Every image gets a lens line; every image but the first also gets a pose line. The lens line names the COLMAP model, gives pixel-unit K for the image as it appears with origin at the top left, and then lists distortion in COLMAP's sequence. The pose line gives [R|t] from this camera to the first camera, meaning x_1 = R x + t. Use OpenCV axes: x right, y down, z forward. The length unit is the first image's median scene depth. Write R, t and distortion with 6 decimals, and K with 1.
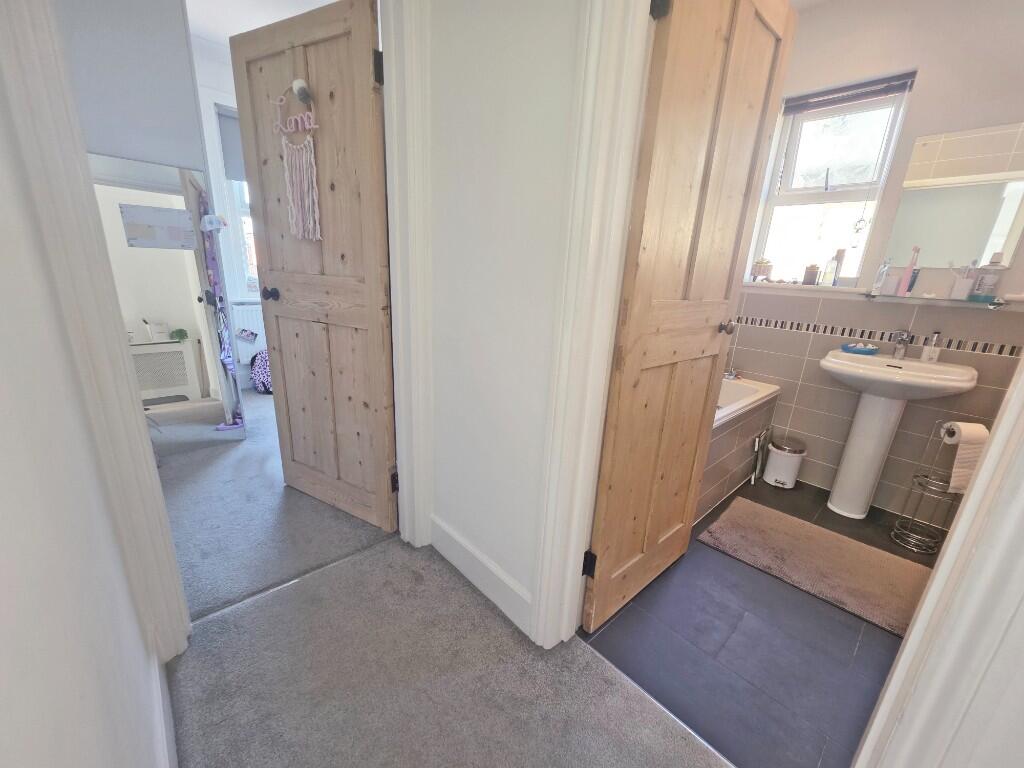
lens RADIAL K [[408.0, 0, 511.6], [0, 408.0, 386.3], [0, 0, 1]] dist [0.001037, 0.000199]
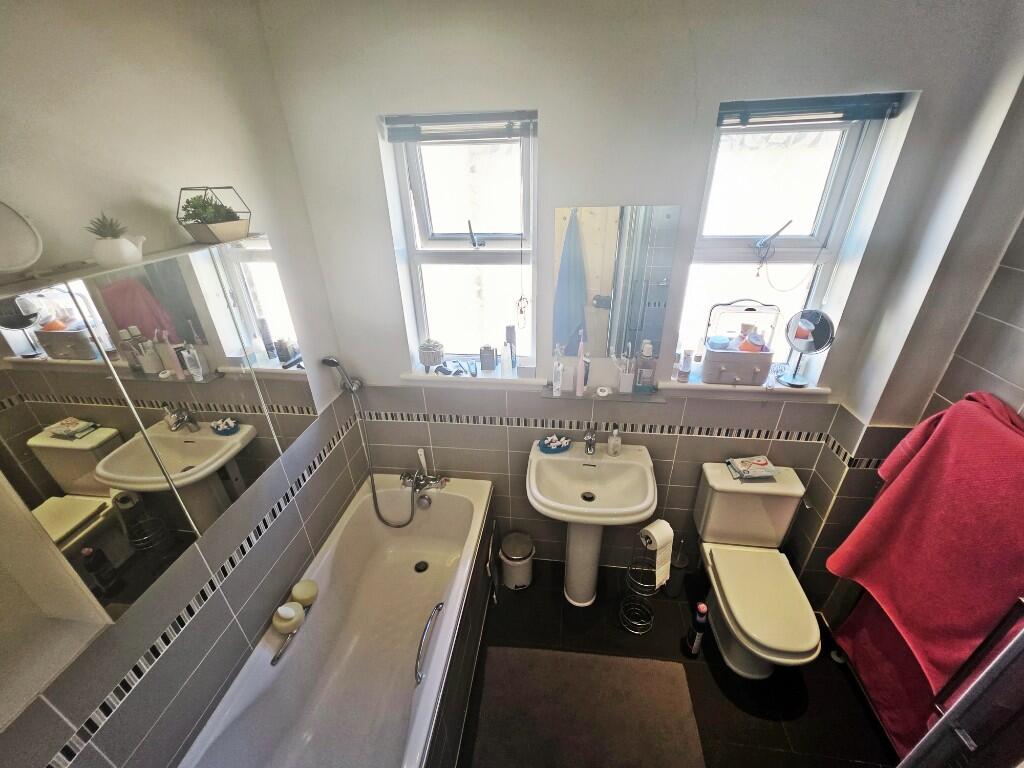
lens RADIAL K [[408.0, 0, 512.1], [0, 408.0, 382.9], [0, 0, 1]] dist [0.001037, 0.000199]
pose [[0.771062, -0.358363, 0.526346, 0.353231], [0.239638, 0.929141, 0.281552, -0.463280], [-0.589947, -0.090961, 0.802302, 0.350217]]
